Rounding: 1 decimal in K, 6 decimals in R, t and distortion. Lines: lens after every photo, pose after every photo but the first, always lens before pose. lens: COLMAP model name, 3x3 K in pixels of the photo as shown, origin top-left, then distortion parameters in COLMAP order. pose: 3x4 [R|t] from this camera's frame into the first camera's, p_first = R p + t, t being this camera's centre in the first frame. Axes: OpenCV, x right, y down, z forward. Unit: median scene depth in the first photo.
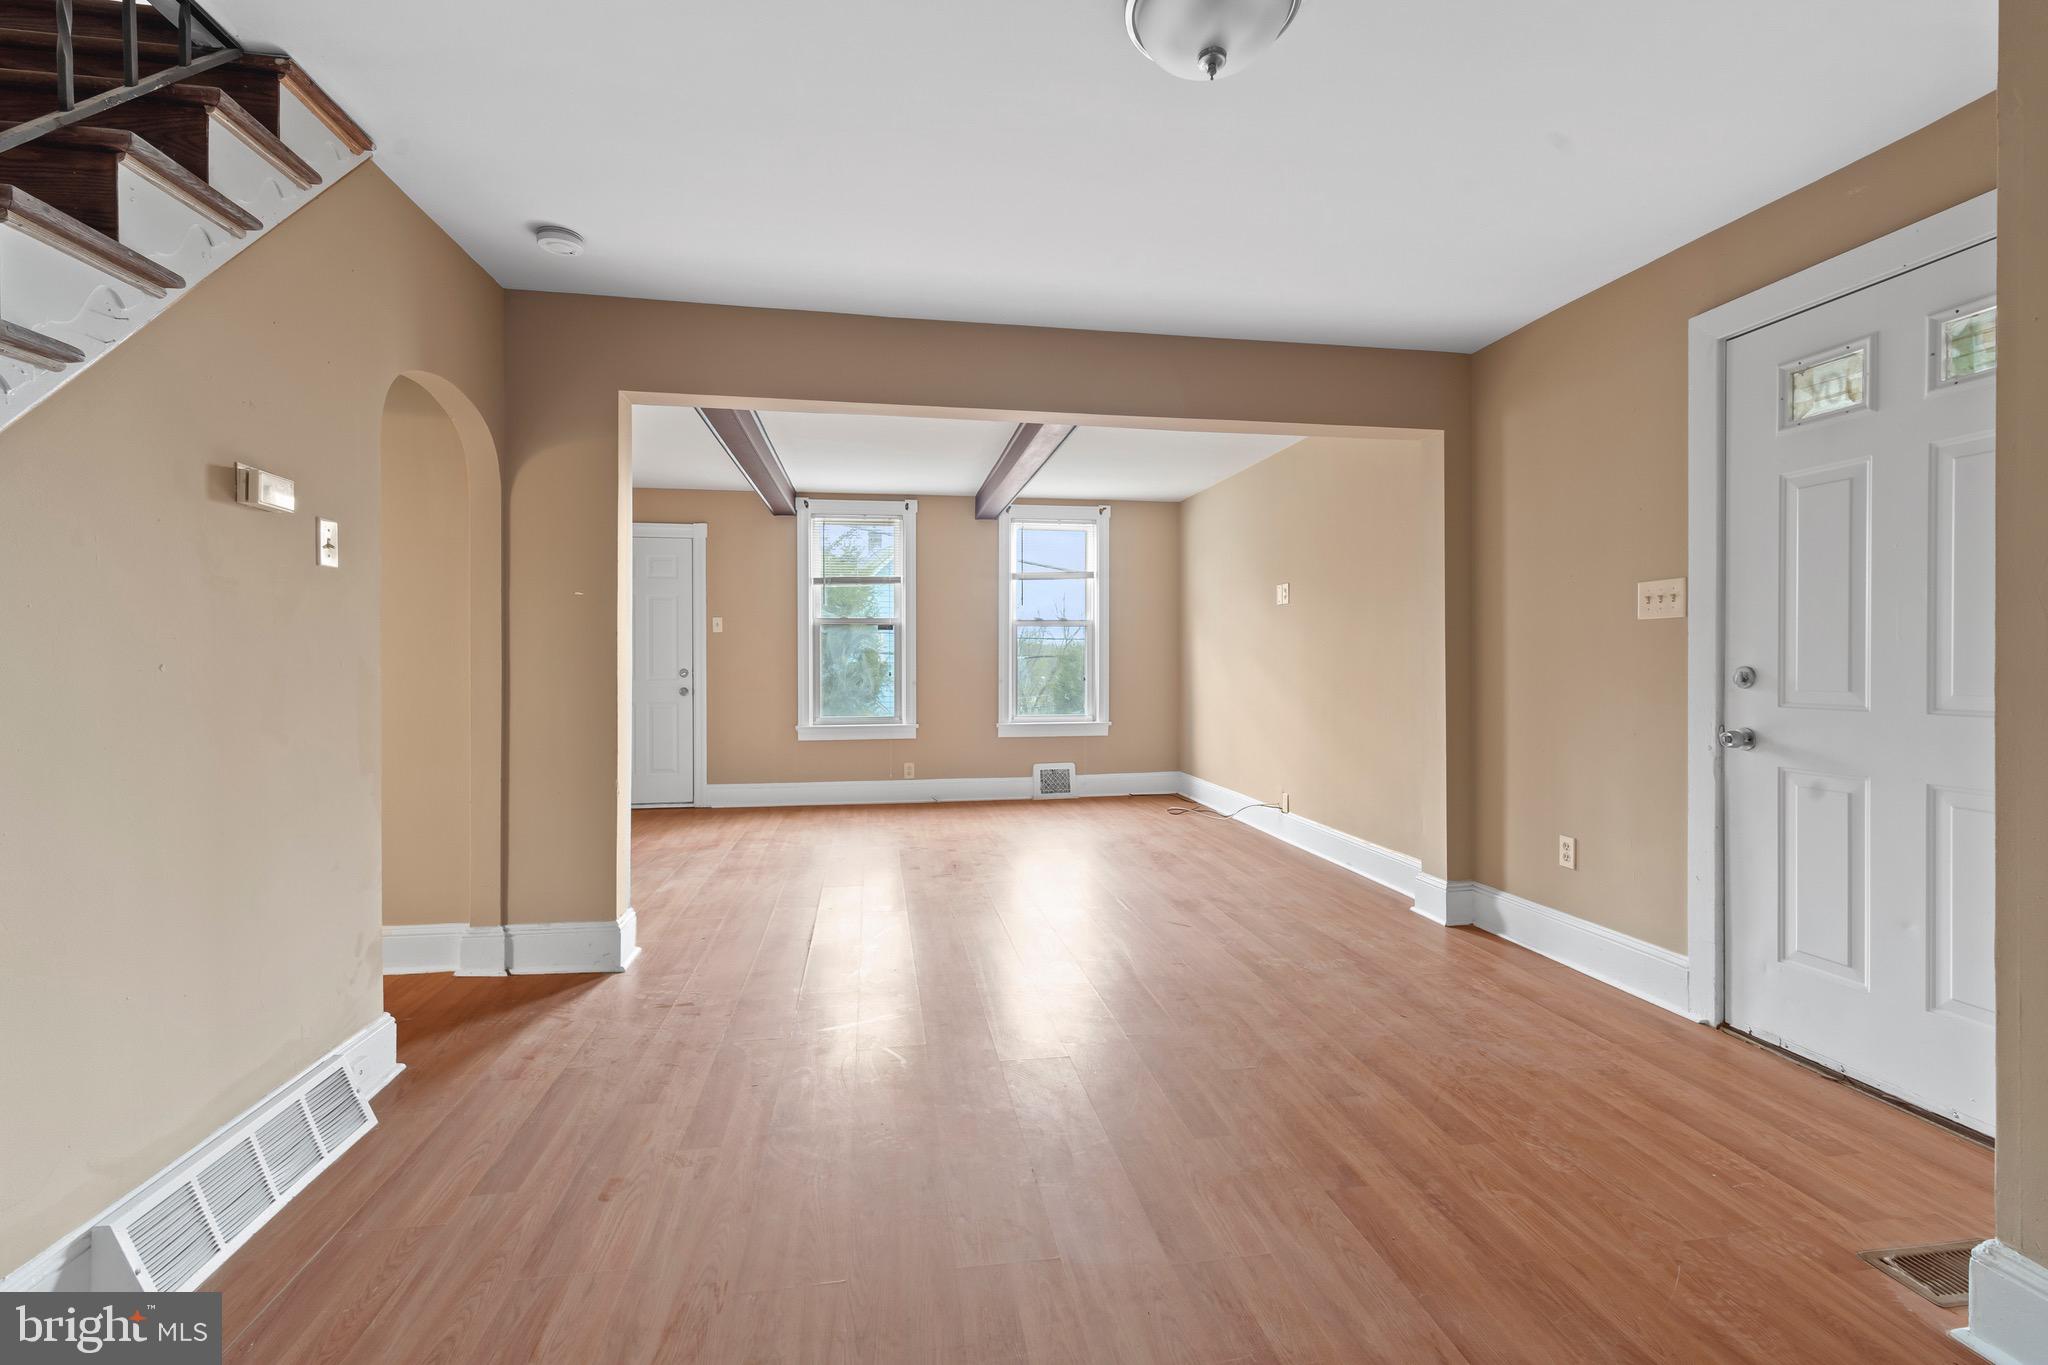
lens RADIAL K [[894.2, 0, 1018.8], [0, 894.2, 669.9], [0, 0, 1]] dist [0.003704, 0.000355]
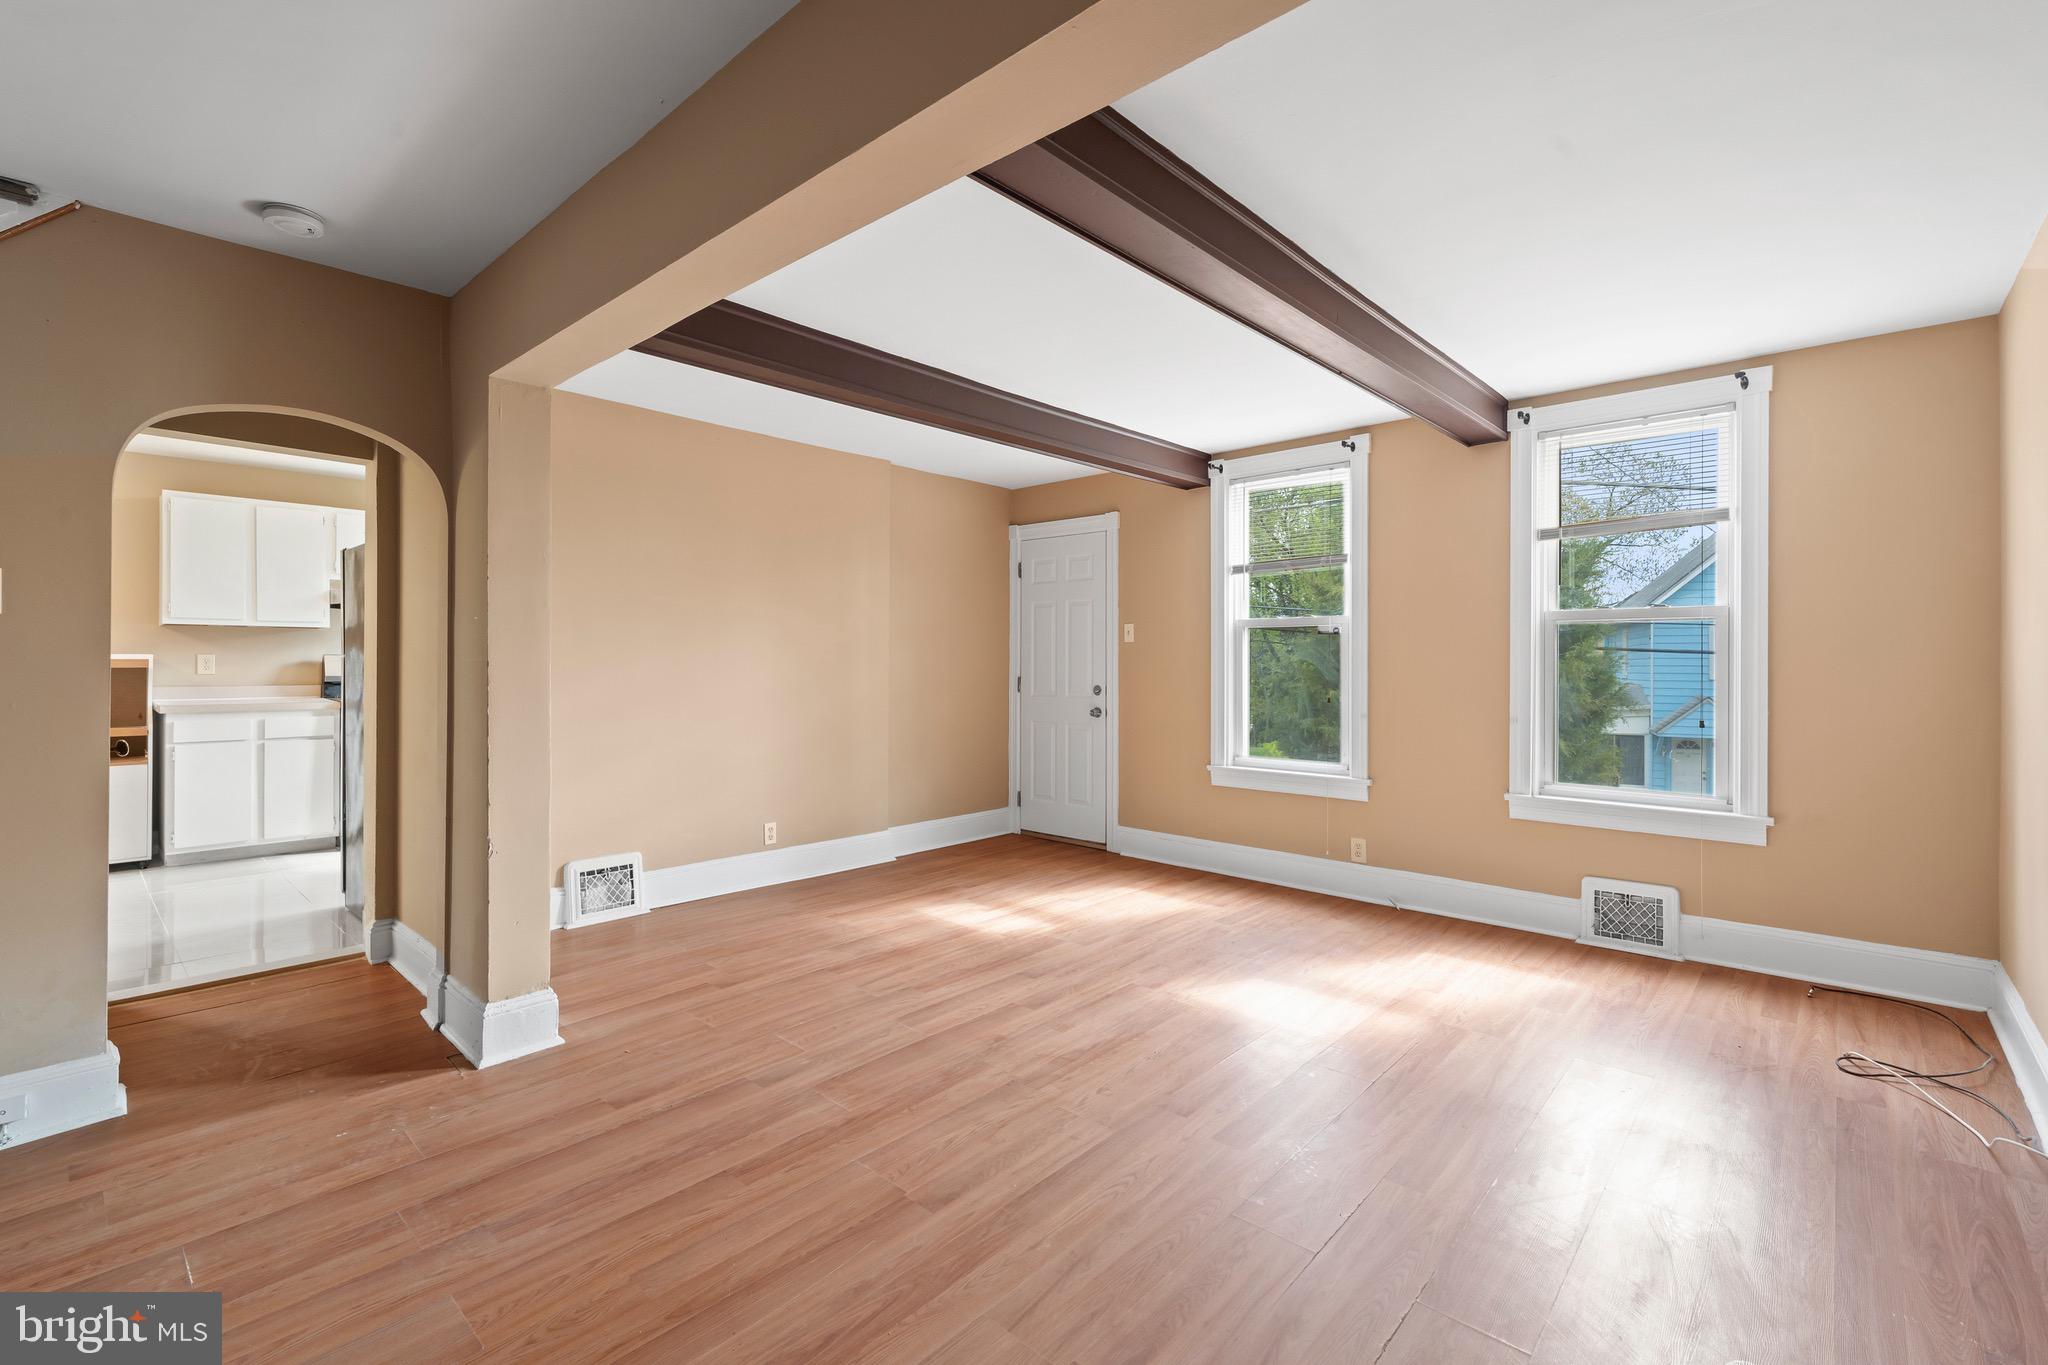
lens RADIAL K [[894.2, 0, 1017.5], [0, 894.2, 665.3], [0, 0, 1]] dist [0.003704, 0.000355]
pose [[0.615443, 0.008934, -0.788131, 0.564485], [-0.010806, 0.999937, 0.002897, -0.050575], [0.788108, 0.006733, 0.615501, 0.949335]]
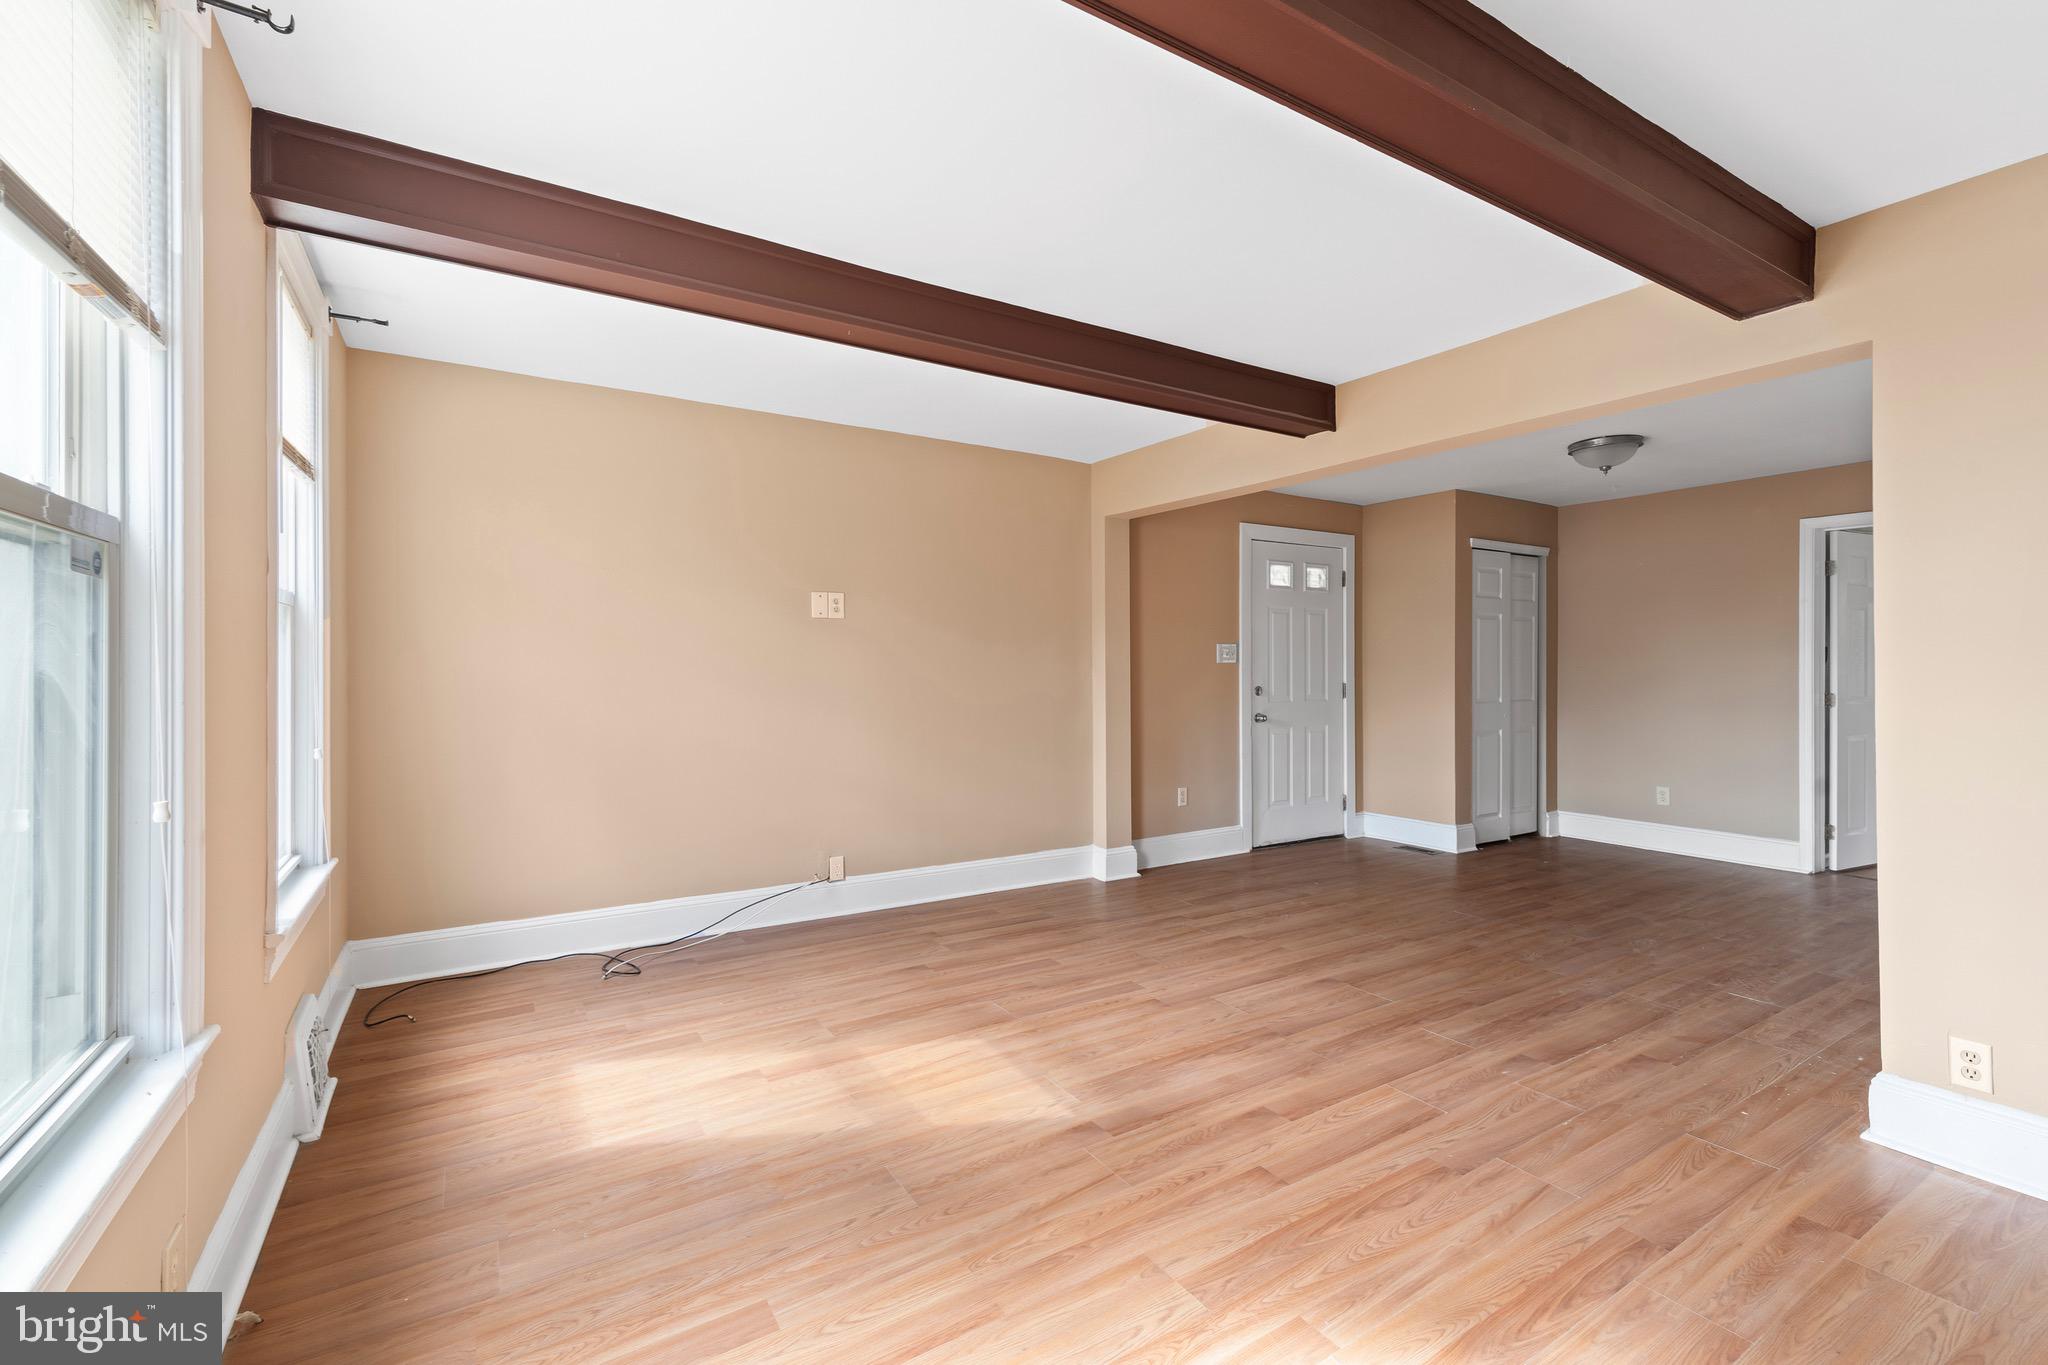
lens RADIAL K [[894.2, 0, 1031.7], [0, 894.2, 662.3], [0, 0, 1]] dist [0.003704, 0.000355]
pose [[-0.390715, 0.004403, 0.920501, -0.934996], [0.009863, 0.999951, -0.000597, -0.060450], [-0.920459, 0.008846, -0.390739, 2.136274]]
